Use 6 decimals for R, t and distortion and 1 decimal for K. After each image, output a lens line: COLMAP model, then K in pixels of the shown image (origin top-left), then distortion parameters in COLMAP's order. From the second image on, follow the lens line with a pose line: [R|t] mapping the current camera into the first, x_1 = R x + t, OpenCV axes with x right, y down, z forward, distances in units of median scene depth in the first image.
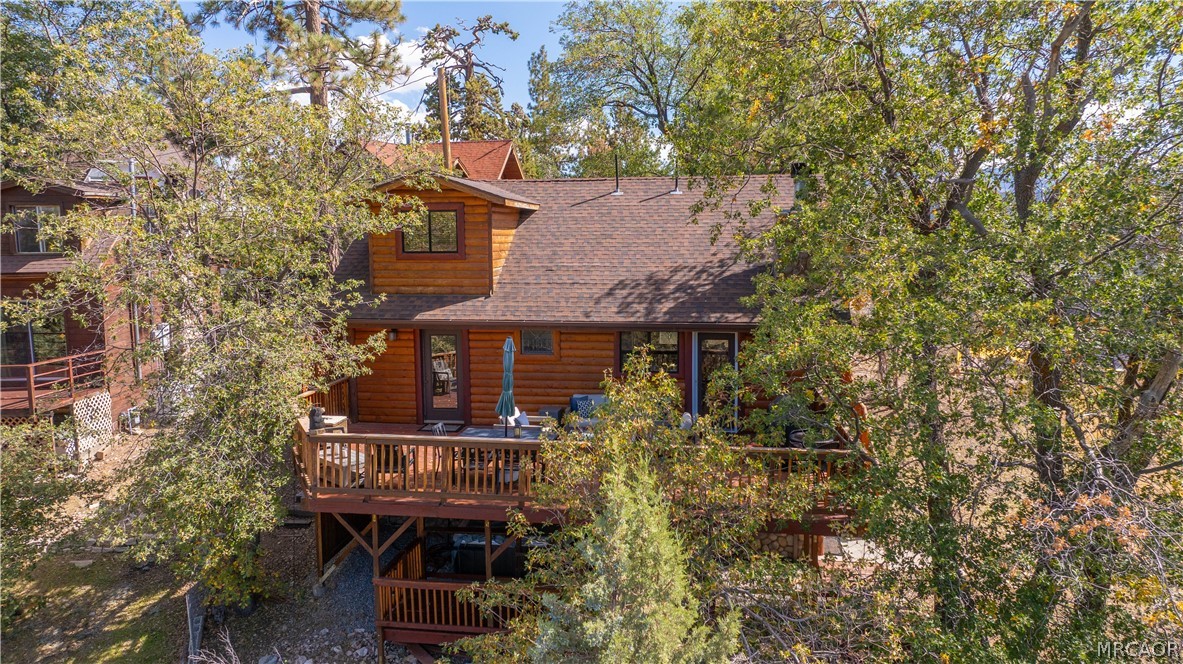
lens RADIAL K [[830.0, 0, 628.2], [0, 830.0, 330.9], [0, 0, 1]] dist [-0.000825, 0.003663]
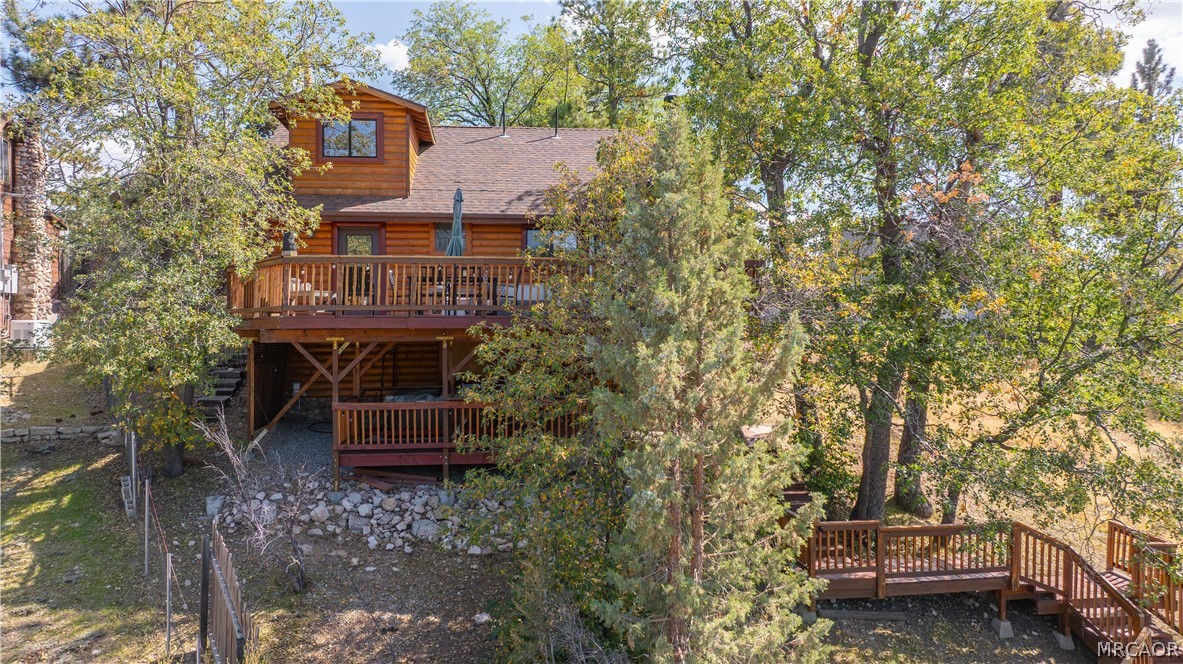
lens RADIAL K [[851.4, 0, 591.5], [0, 851.4, 332.0], [0, 0, 1]] dist [-0.002124, 0.002151]
pose [[0.977170, 0.000917, 0.212456, -0.170669], [0.023770, 0.993241, -0.113613, 0.269844], [-0.211124, 0.116070, 0.970543, -0.113027]]
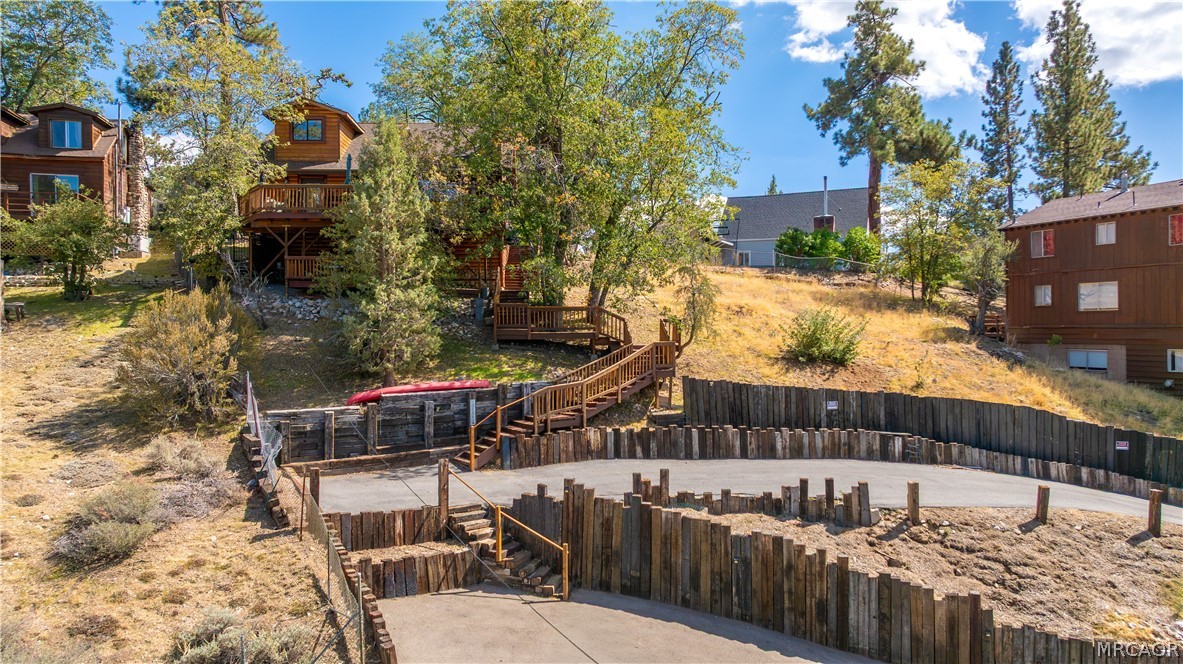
lens RADIAL K [[851.4, 0, 591.5], [0, 851.4, 332.0], [0, 0, 1]] dist [-0.002124, 0.002151]
pose [[0.988972, 0.000380, 0.148105, 0.133217], [0.016260, 0.993674, -0.111119, 0.609391], [-0.147211, 0.112302, 0.982709, -1.064568]]
